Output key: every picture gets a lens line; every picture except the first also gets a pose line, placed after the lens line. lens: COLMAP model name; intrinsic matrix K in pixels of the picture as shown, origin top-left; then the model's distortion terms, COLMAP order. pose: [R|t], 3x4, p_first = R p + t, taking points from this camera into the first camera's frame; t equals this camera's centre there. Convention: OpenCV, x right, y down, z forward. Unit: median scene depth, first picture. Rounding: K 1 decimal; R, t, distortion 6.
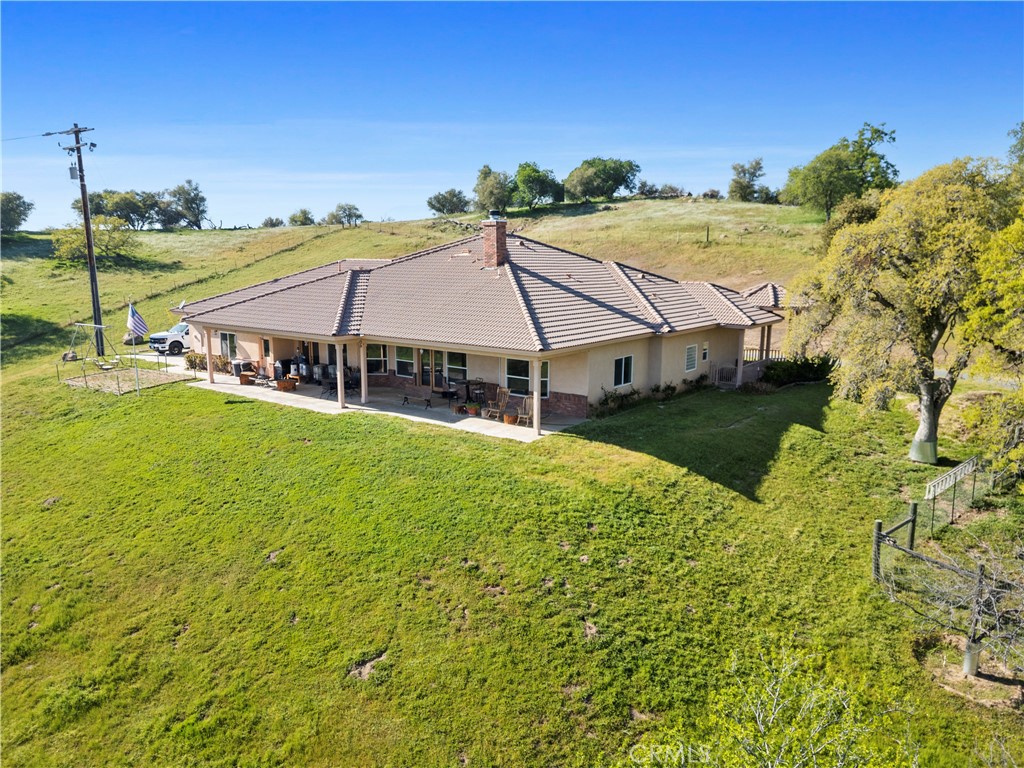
lens RADIAL K [[716.5, 0, 512.0], [0, 716.5, 384.0], [0, 0, 1]] dist [0.078303, -0.078225]
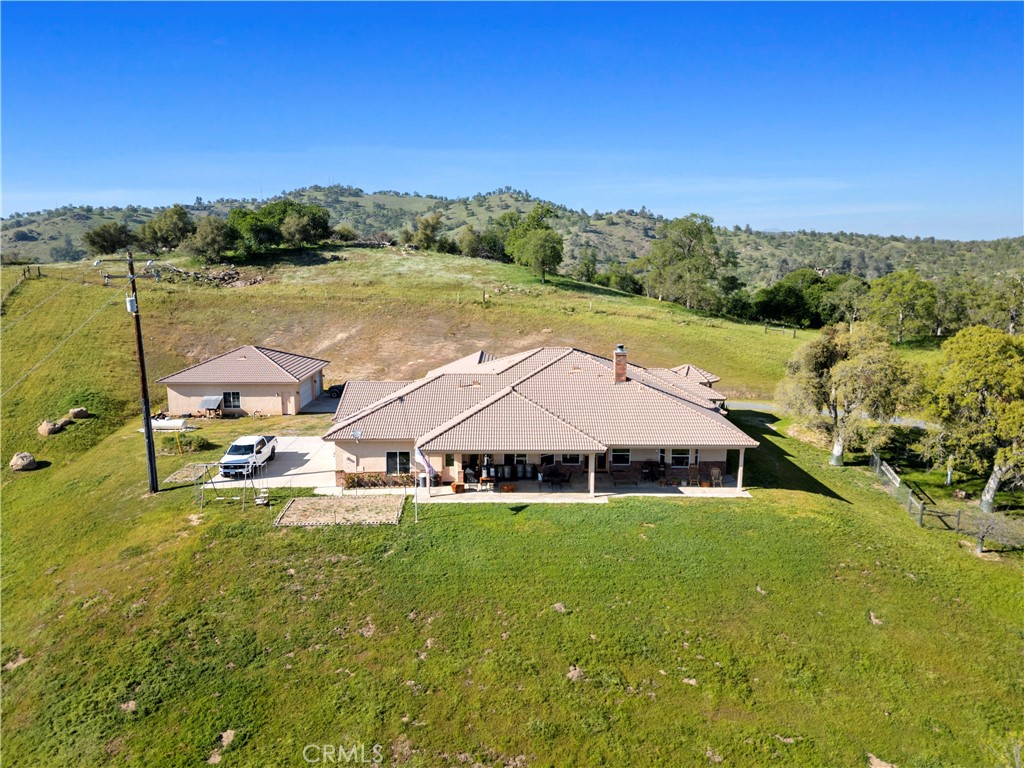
lens RADIAL K [[716.5, 0, 512.0], [0, 716.5, 384.0], [0, 0, 1]] dist [0.078303, -0.078225]
pose [[0.782259, -0.112611, 0.612690, -0.933979], [0.111133, 0.992975, 0.040616, -0.201234], [-0.612960, 0.036318, 0.789279, 0.016291]]
